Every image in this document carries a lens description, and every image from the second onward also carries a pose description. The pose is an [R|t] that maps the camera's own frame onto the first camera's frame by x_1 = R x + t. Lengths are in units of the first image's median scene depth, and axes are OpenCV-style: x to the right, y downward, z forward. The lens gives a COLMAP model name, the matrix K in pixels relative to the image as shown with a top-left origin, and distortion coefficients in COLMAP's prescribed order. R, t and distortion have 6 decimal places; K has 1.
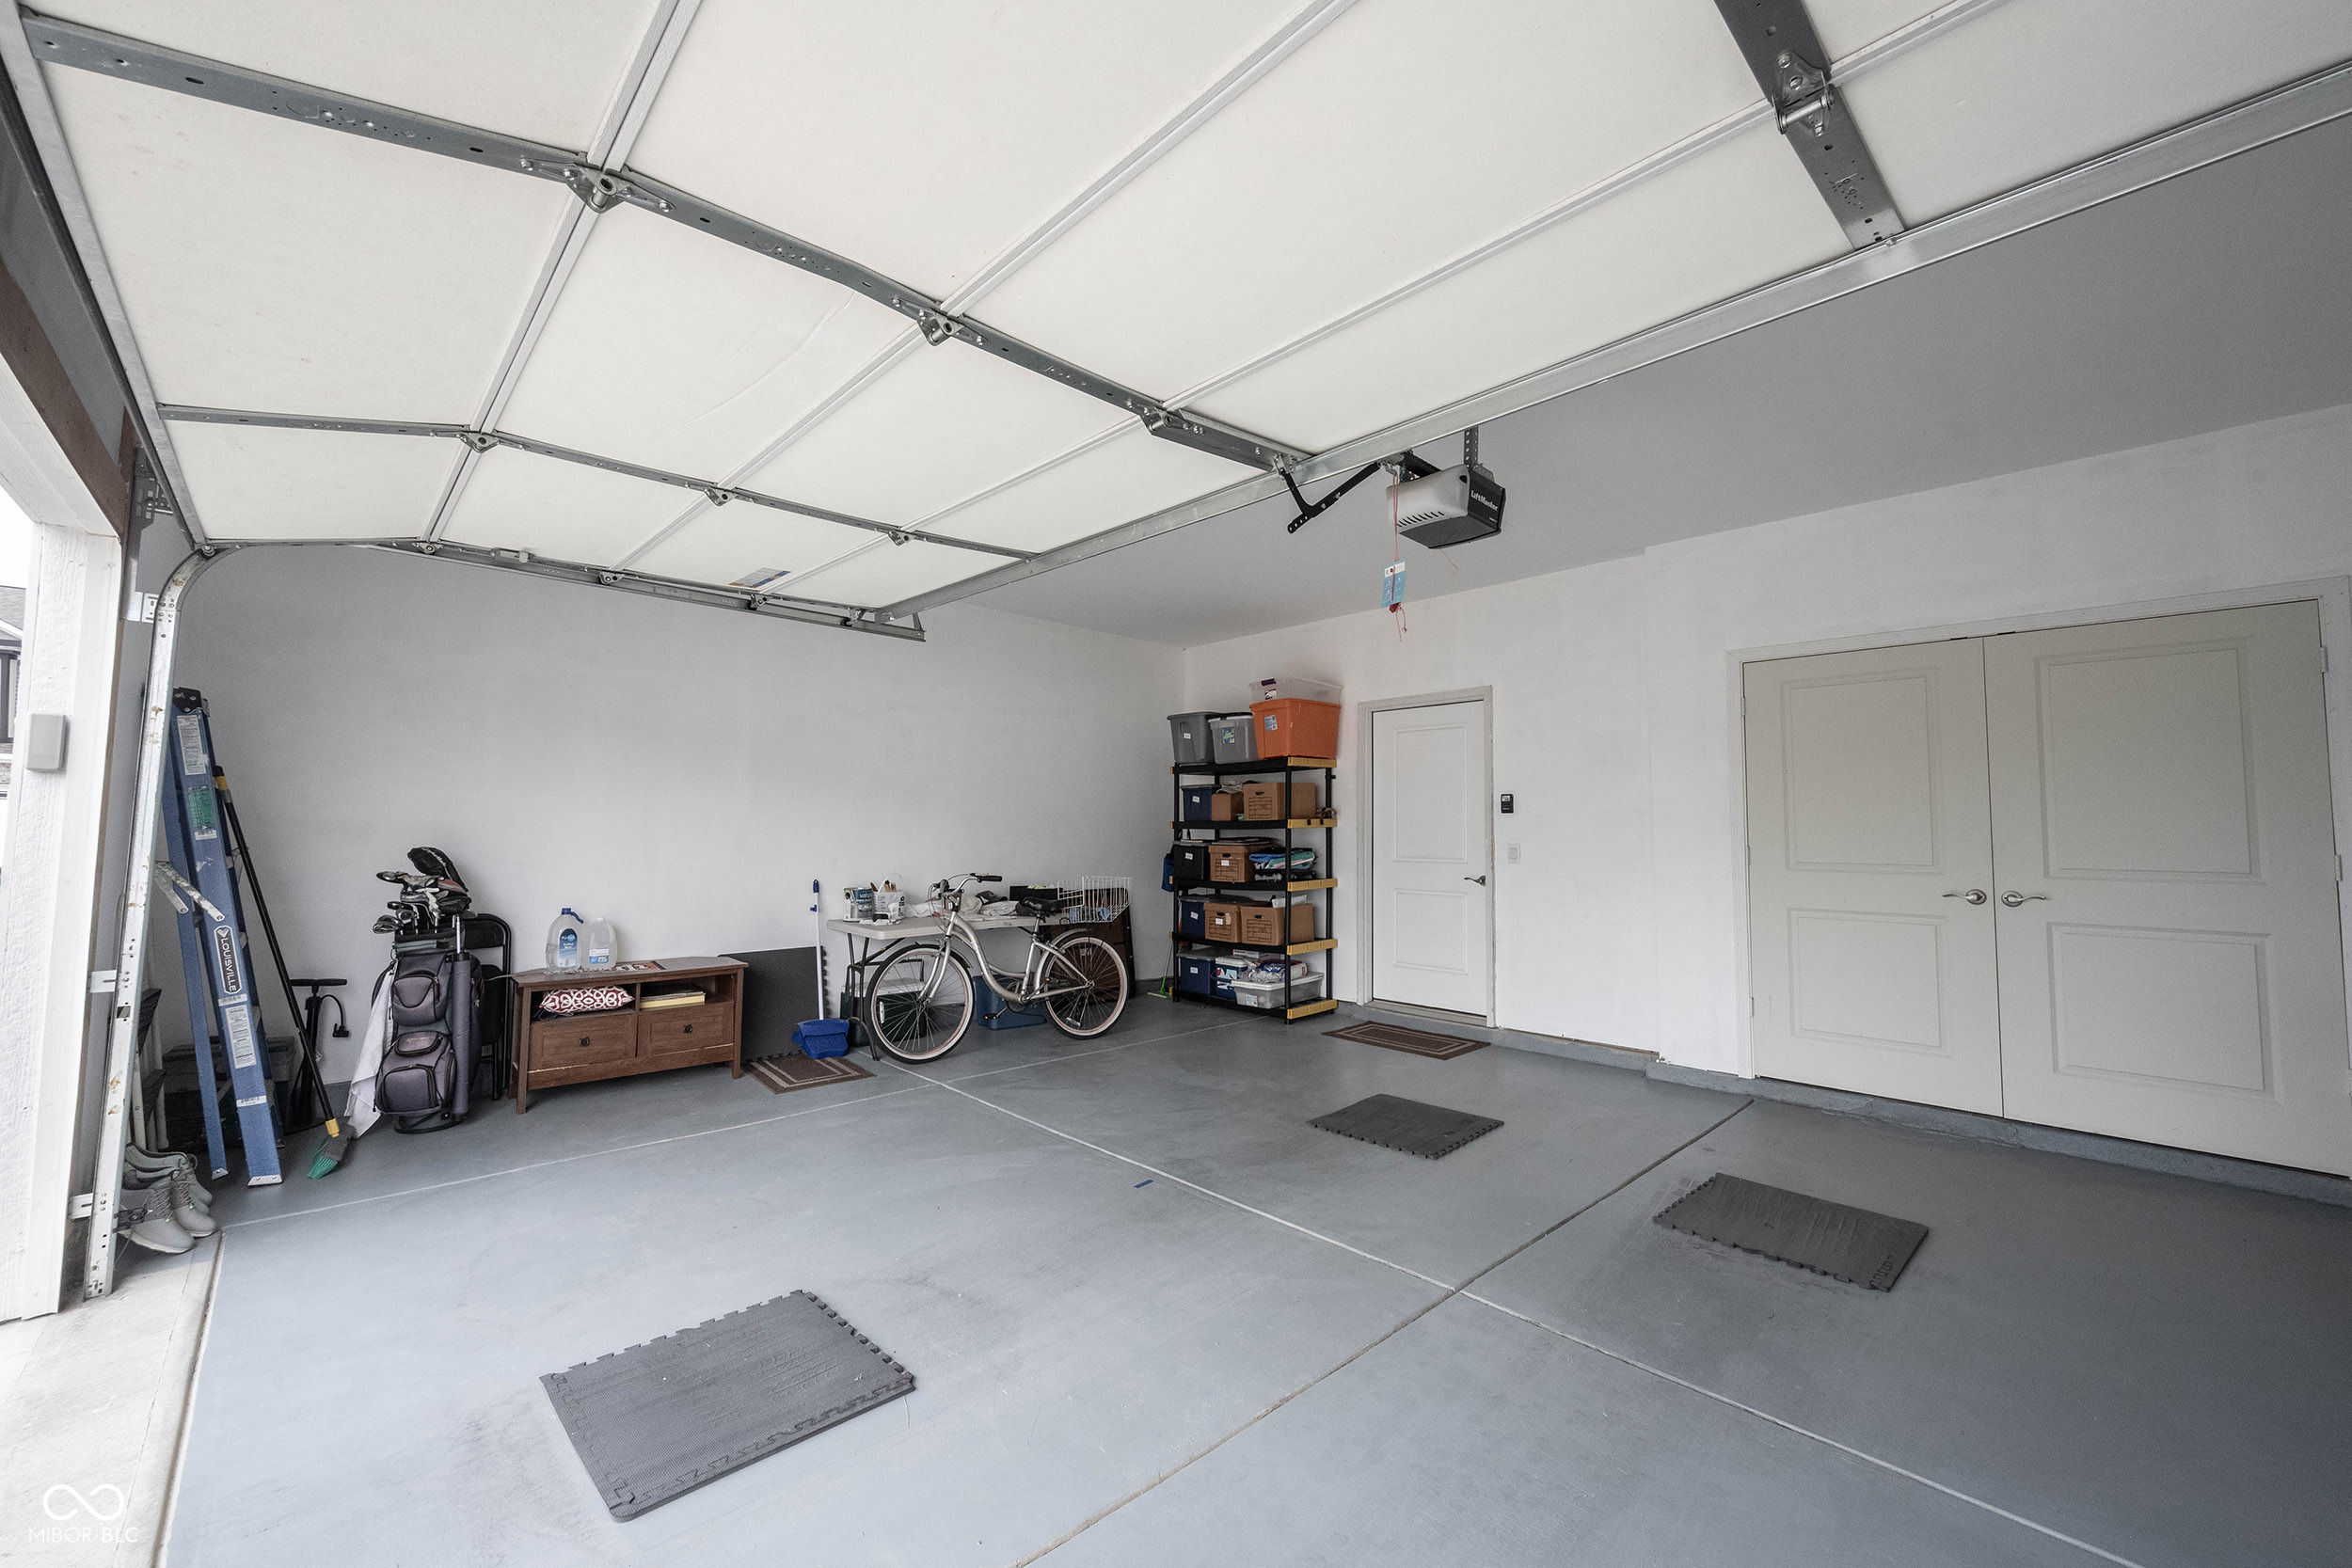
lens RADIAL K [[938.2, 0, 1176.0], [0, 938.2, 784.0], [0, 0, 1]] dist [-0.000121, 0.000189]
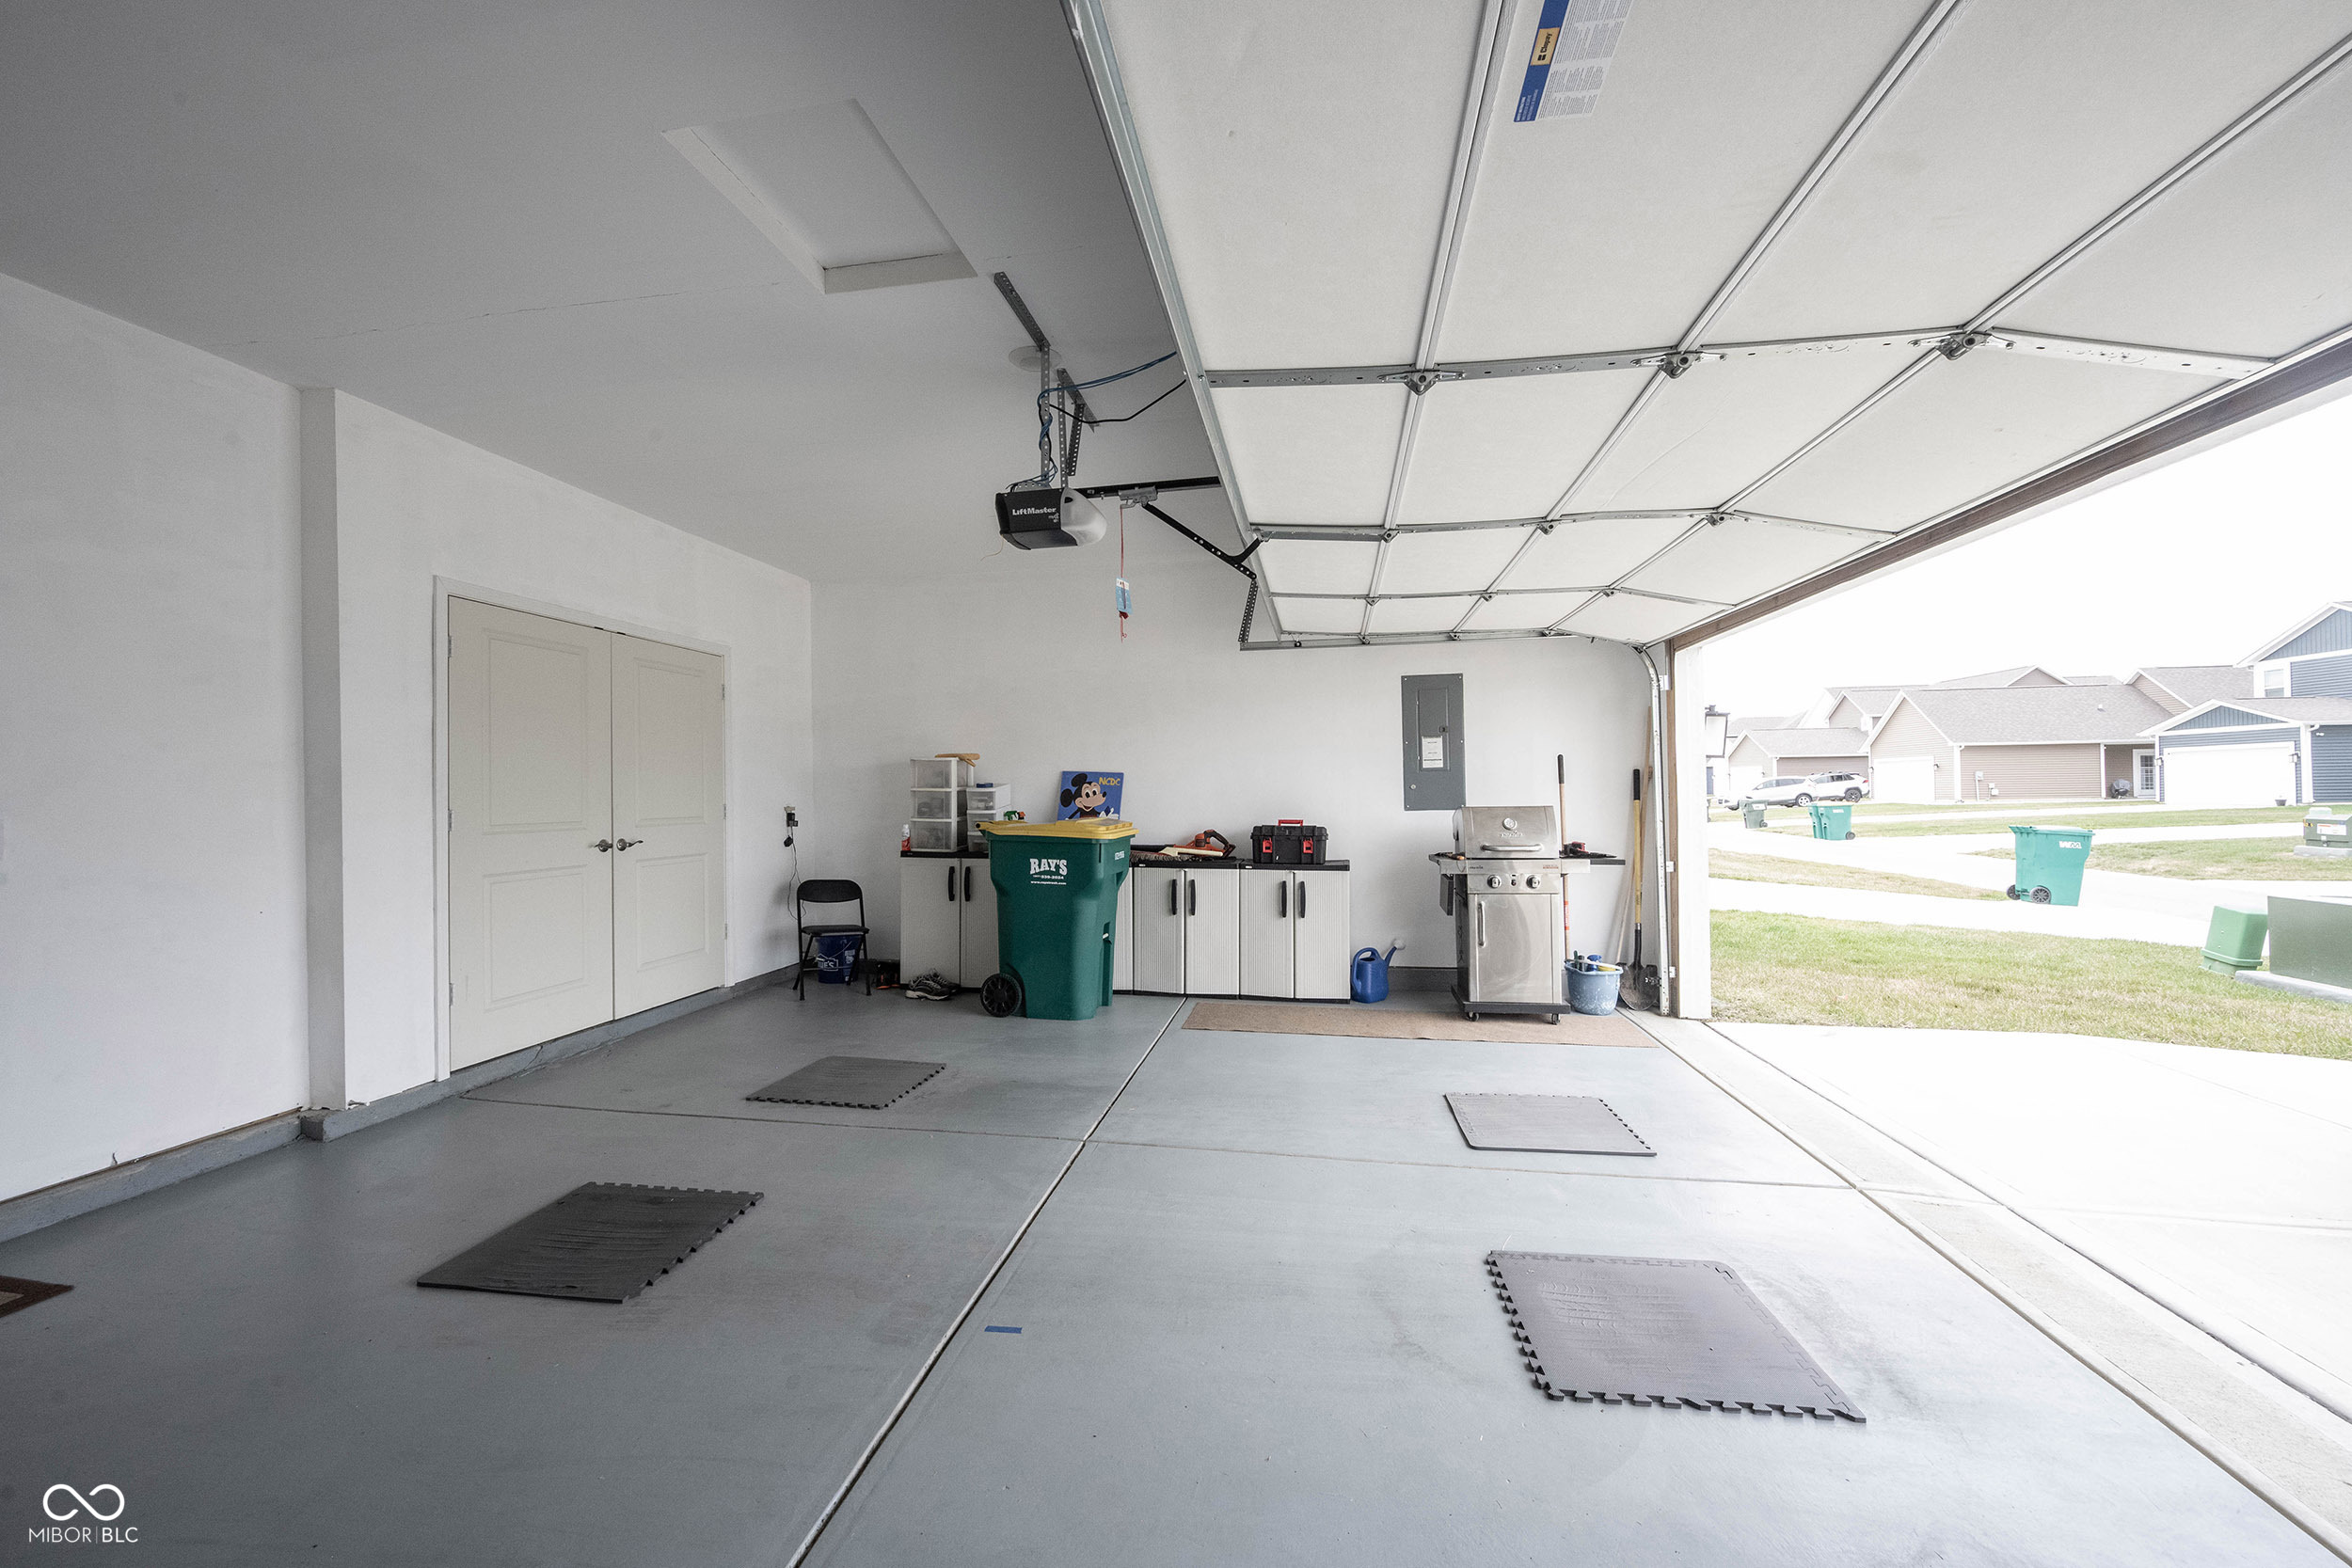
lens RADIAL K [[927.0, 0, 1174.5], [0, 927.0, 781.2], [0, 0, 1]] dist [-0.001554, 0.000044]
pose [[-0.611854, 0.007239, 0.790937, -0.619246], [-0.038925, 0.998471, -0.039251, 0.063980], [-0.790012, -0.054803, -0.610637, 1.318629]]
